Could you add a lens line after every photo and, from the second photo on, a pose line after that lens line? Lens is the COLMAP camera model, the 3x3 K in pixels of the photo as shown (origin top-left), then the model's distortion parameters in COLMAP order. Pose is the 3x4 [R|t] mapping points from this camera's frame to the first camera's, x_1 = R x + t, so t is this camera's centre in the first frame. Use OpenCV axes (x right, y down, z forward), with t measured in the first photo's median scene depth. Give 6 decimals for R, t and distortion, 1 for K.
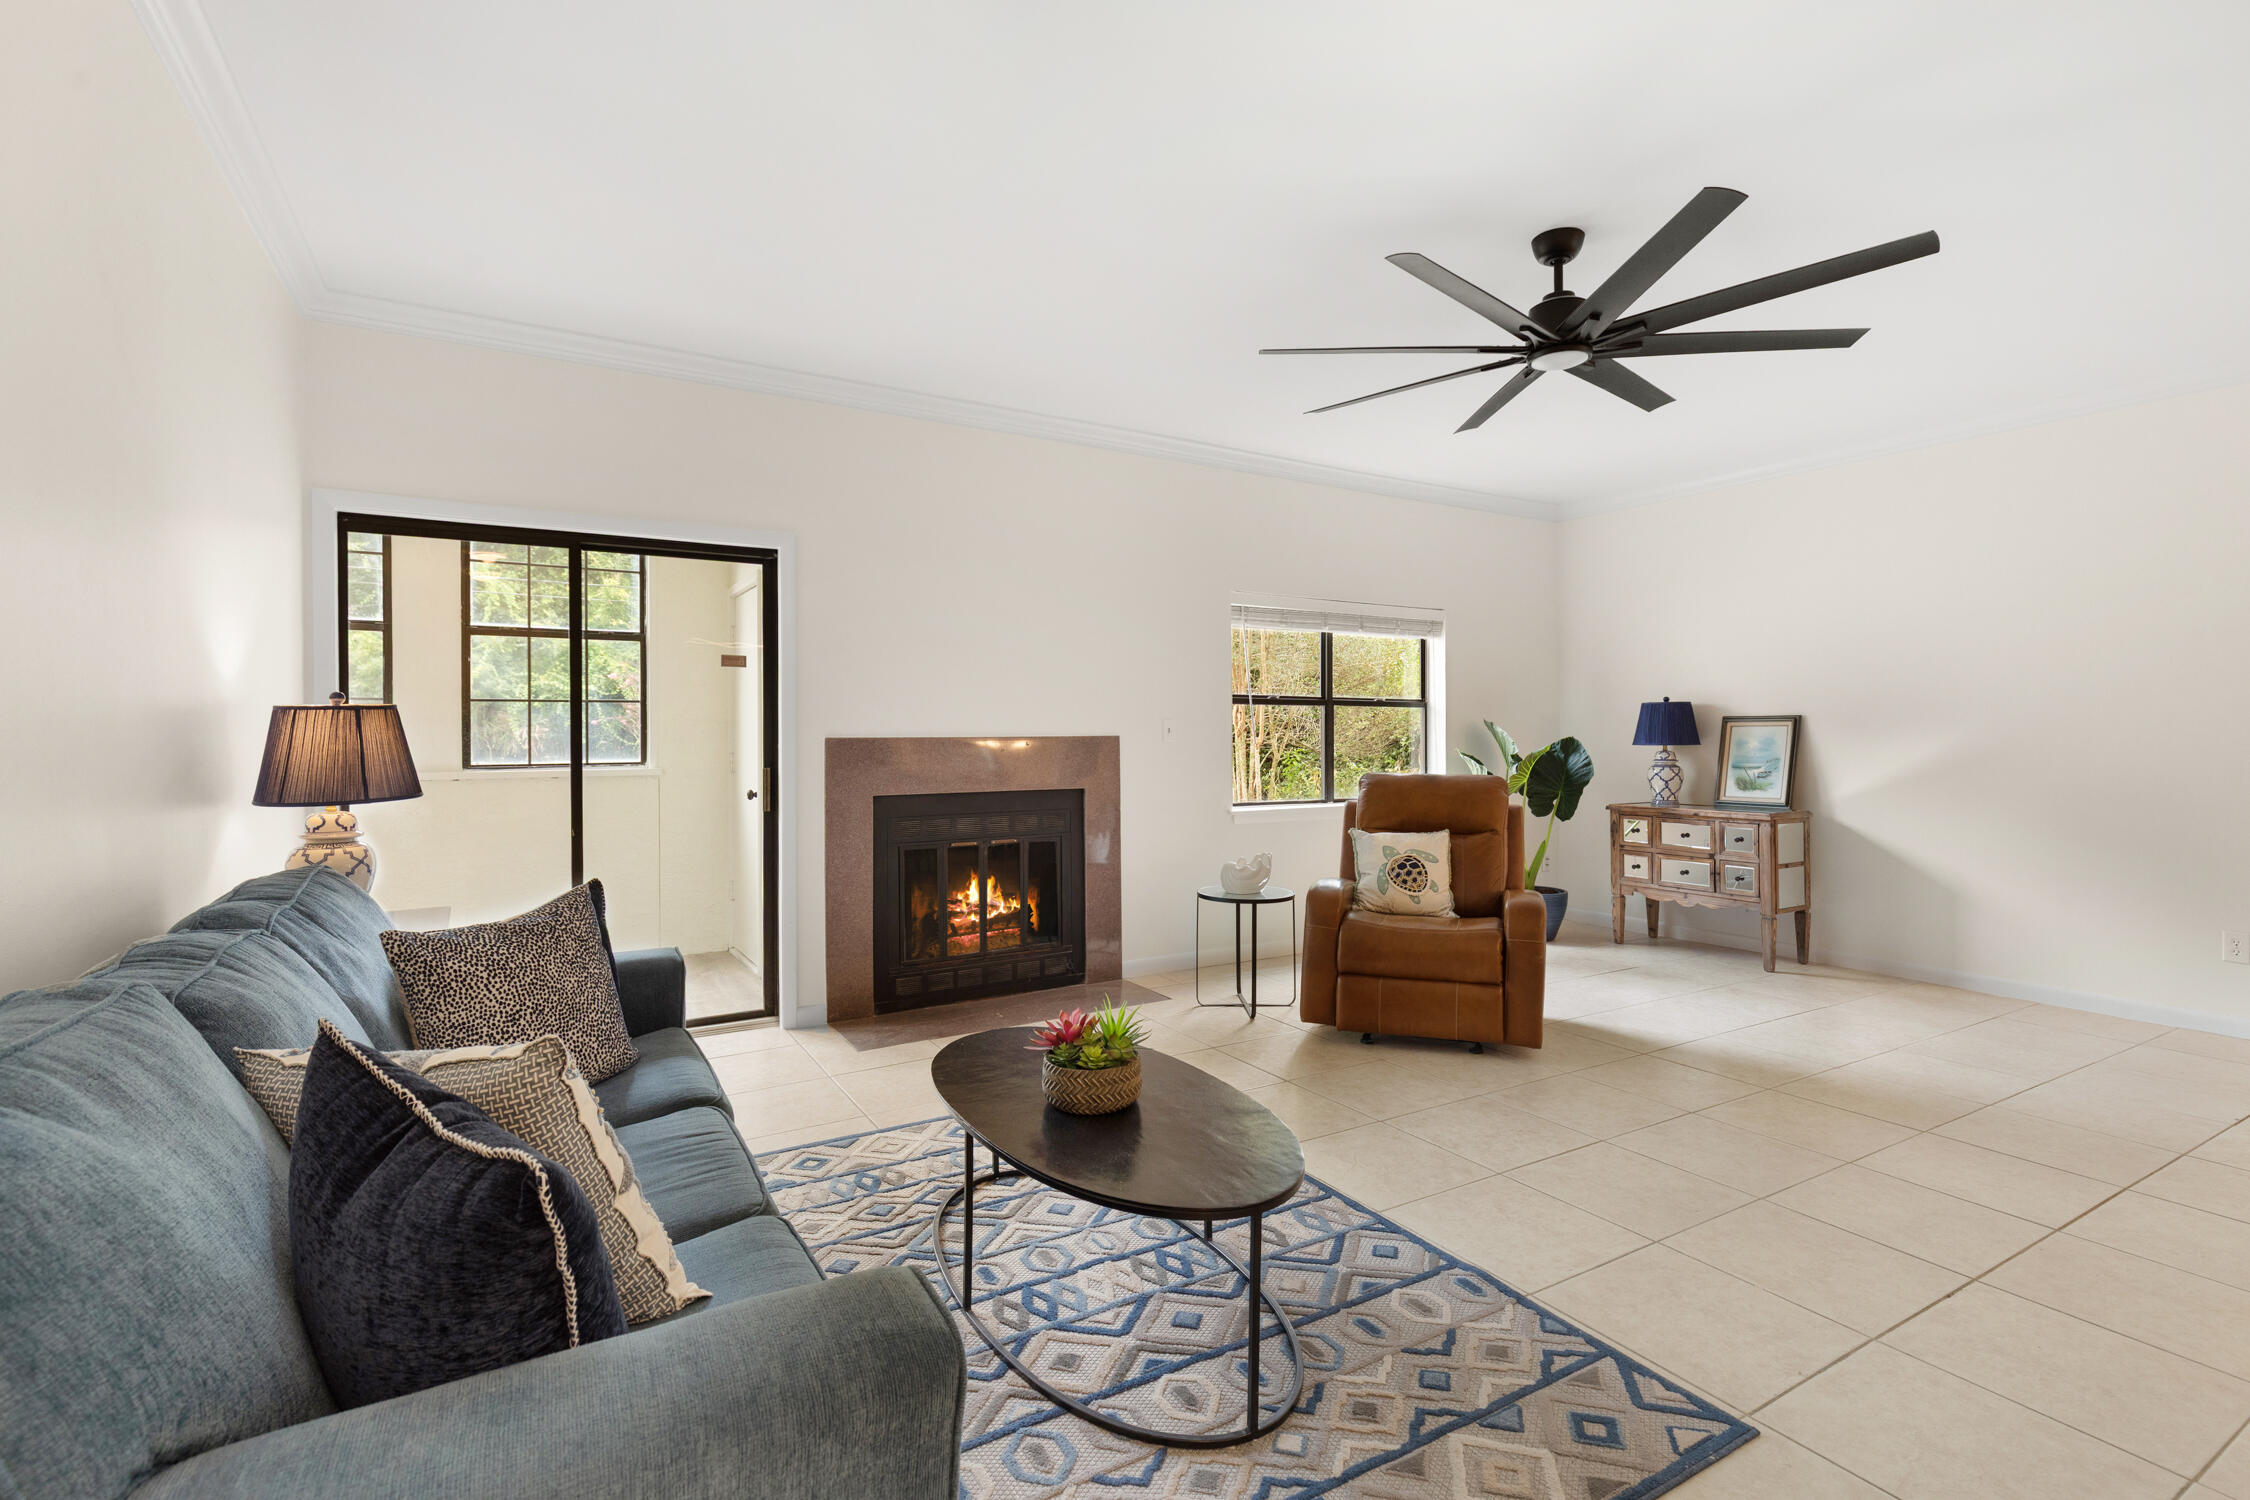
lens RADIAL K [[1015.8, 0, 1136.1], [0, 1015.8, 741.6], [0, 0, 1]] dist [-0.000637, -0.000037]
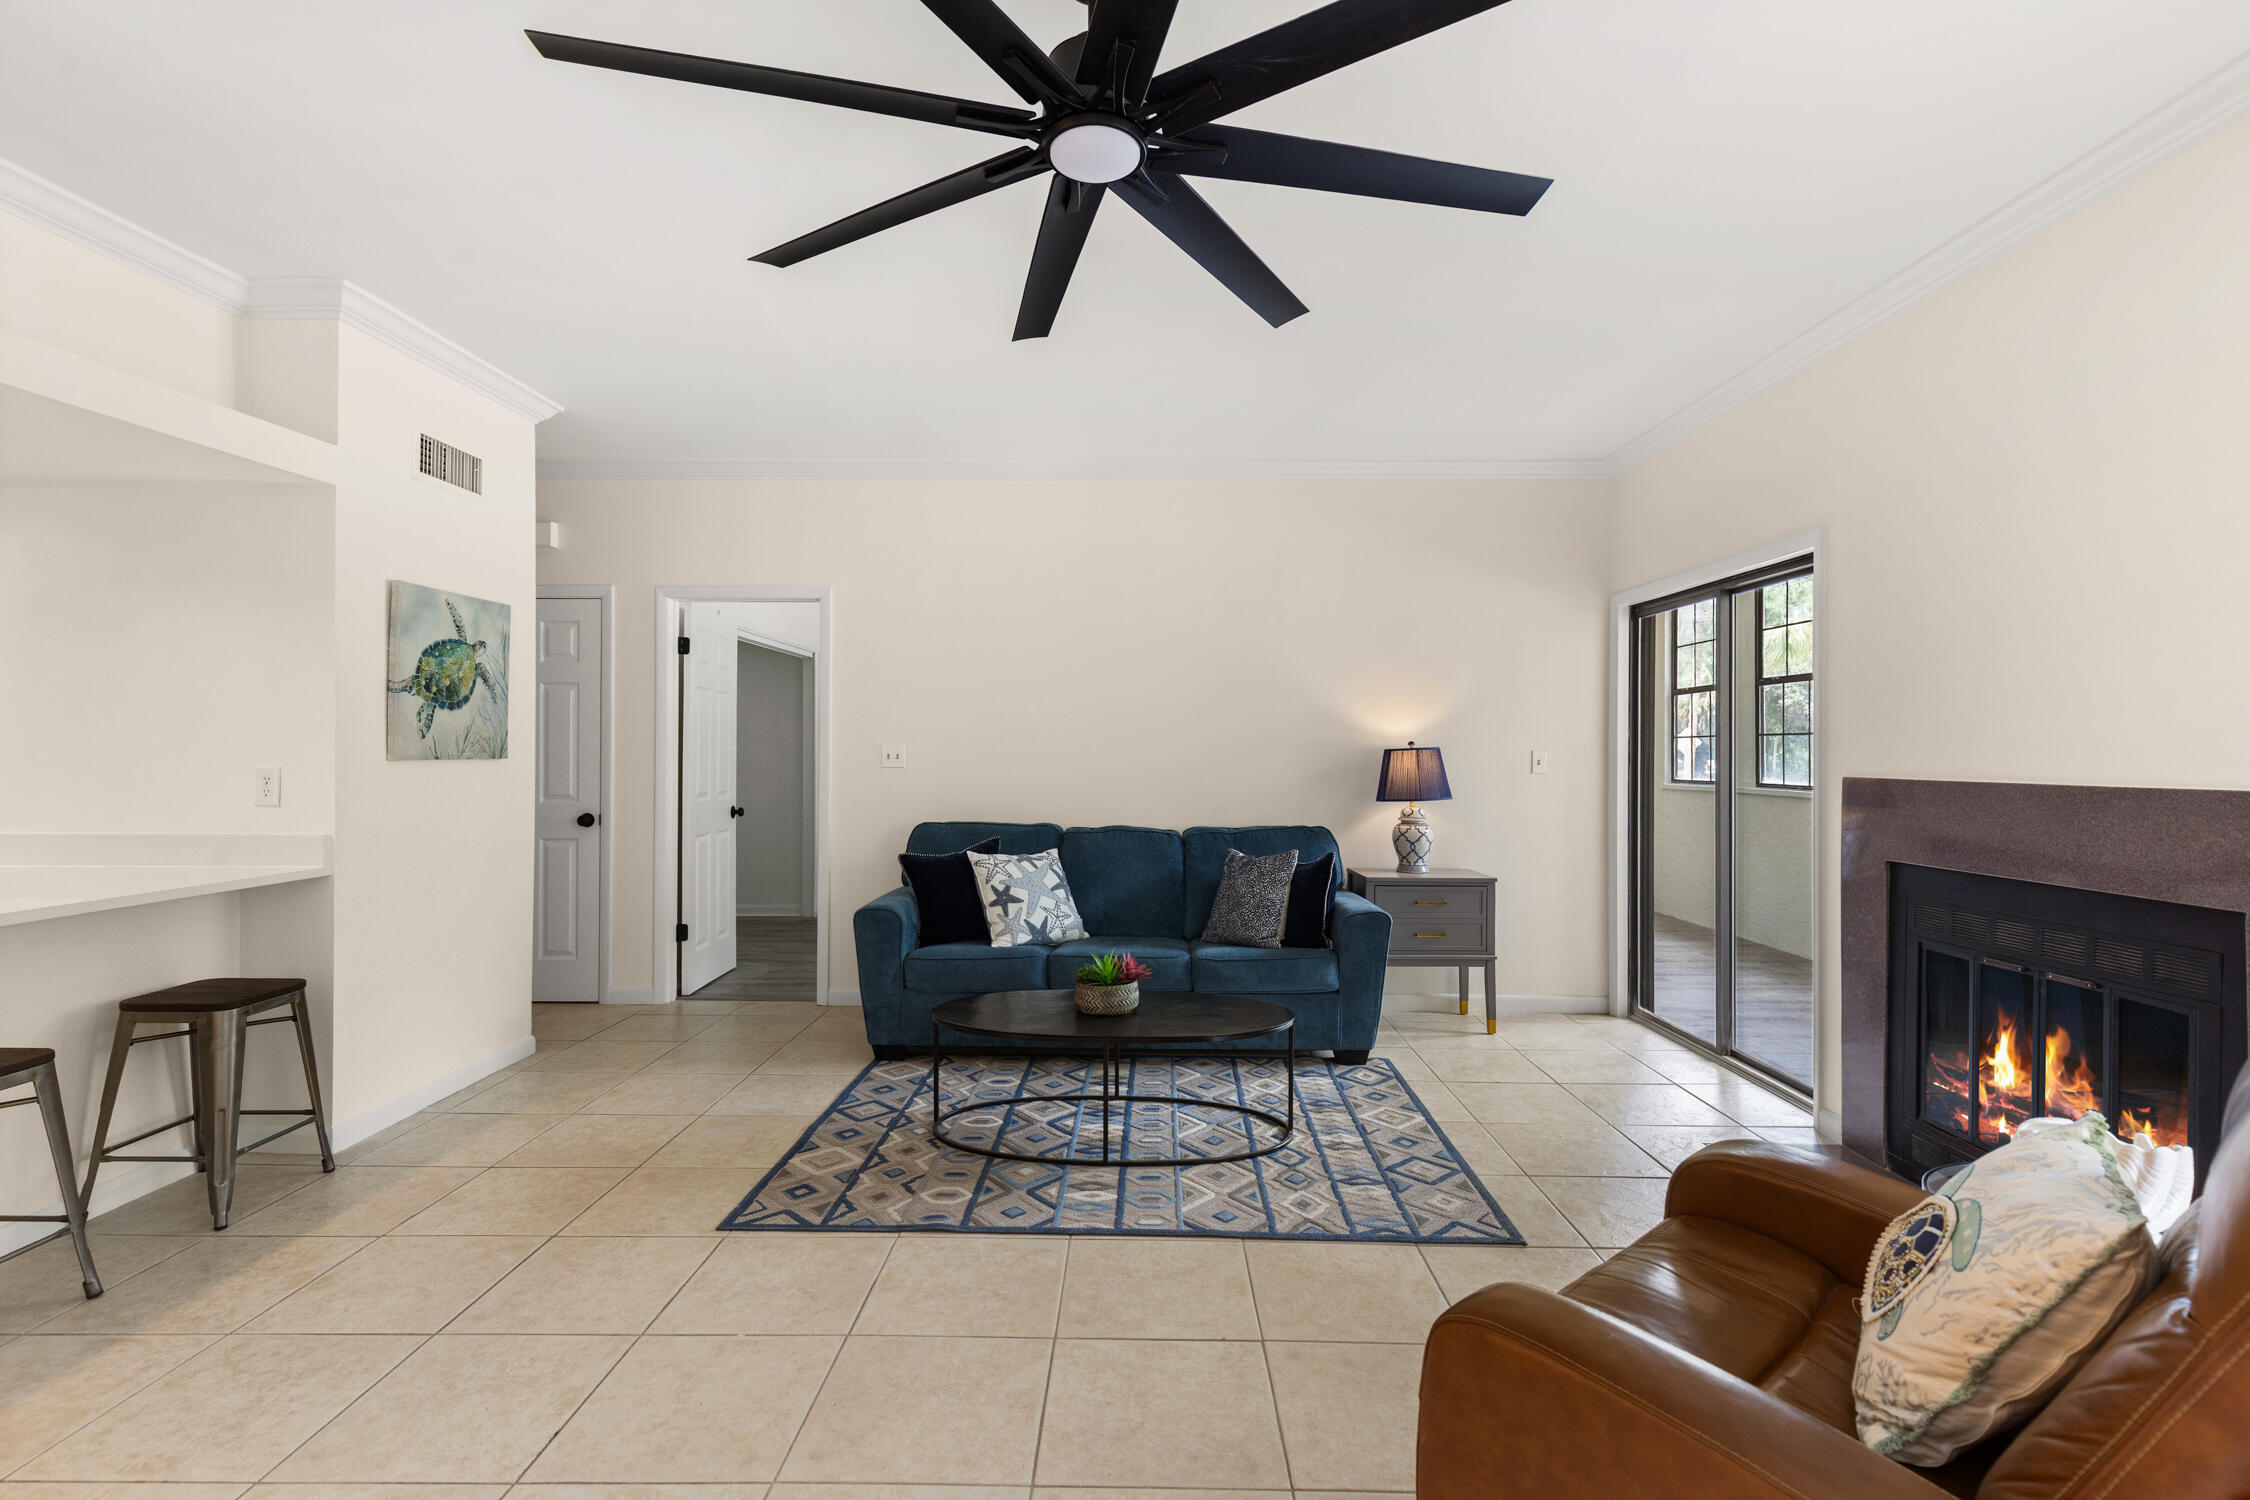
lens RADIAL K [[1015.8, 0, 1130.1], [0, 1015.8, 748.7], [0, 0, 1]] dist [-0.000637, -0.000037]
pose [[-0.513132, 0.004070, -0.858300, 1.060833], [-0.005346, 0.999954, 0.007938, -0.047087], [0.858293, 0.008662, -0.513087, 1.528119]]
